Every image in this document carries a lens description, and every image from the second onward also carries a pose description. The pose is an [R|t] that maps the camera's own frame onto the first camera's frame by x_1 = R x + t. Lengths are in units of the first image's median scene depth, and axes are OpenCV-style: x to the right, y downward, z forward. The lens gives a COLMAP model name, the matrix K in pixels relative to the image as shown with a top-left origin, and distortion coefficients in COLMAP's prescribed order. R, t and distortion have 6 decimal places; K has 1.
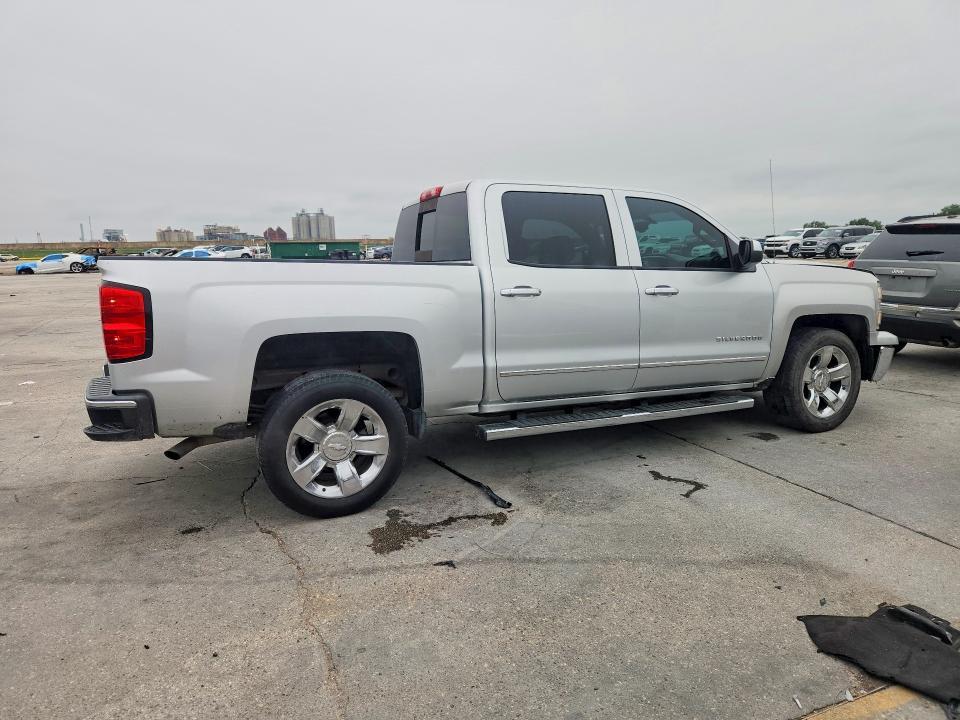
lens RADIAL K [[761.8, 0, 487.8], [0, 761.8, 359.2], [0, 0, 1]] dist [0.008919, 0.014930]
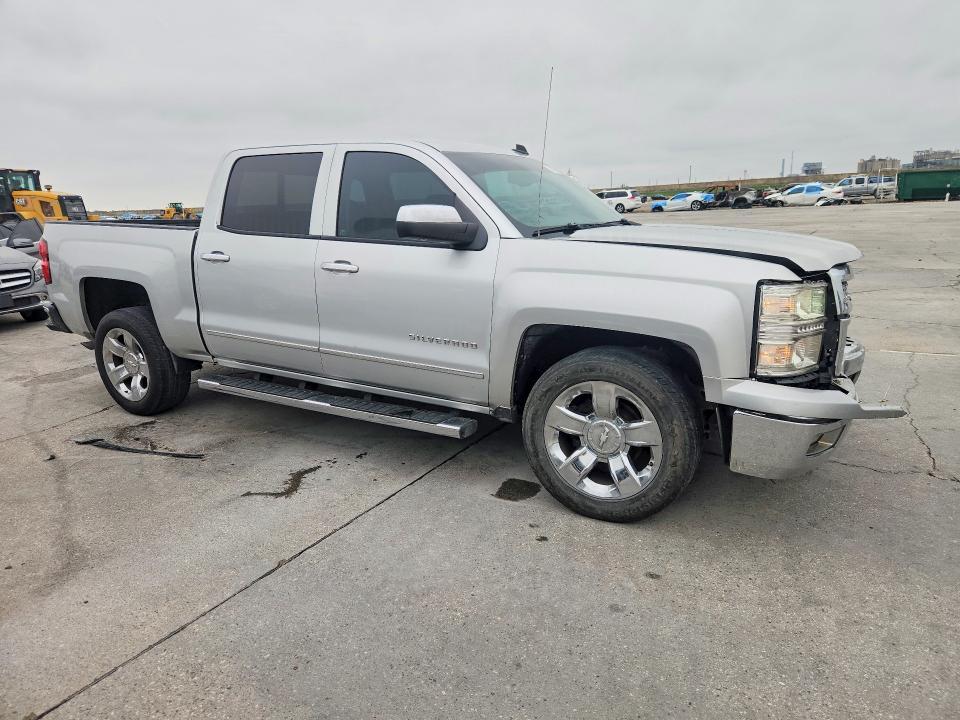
lens RADIAL K [[738.4, 0, 480.1], [0, 738.4, 389.4], [0, 0, 1]] dist [0.043004, -0.006659]
pose [[0.475480, 0.215652, -0.852885, 0.933537], [-0.098292, 0.976441, 0.192096, -0.118043], [0.874218, -0.007506, 0.485475, 0.669859]]
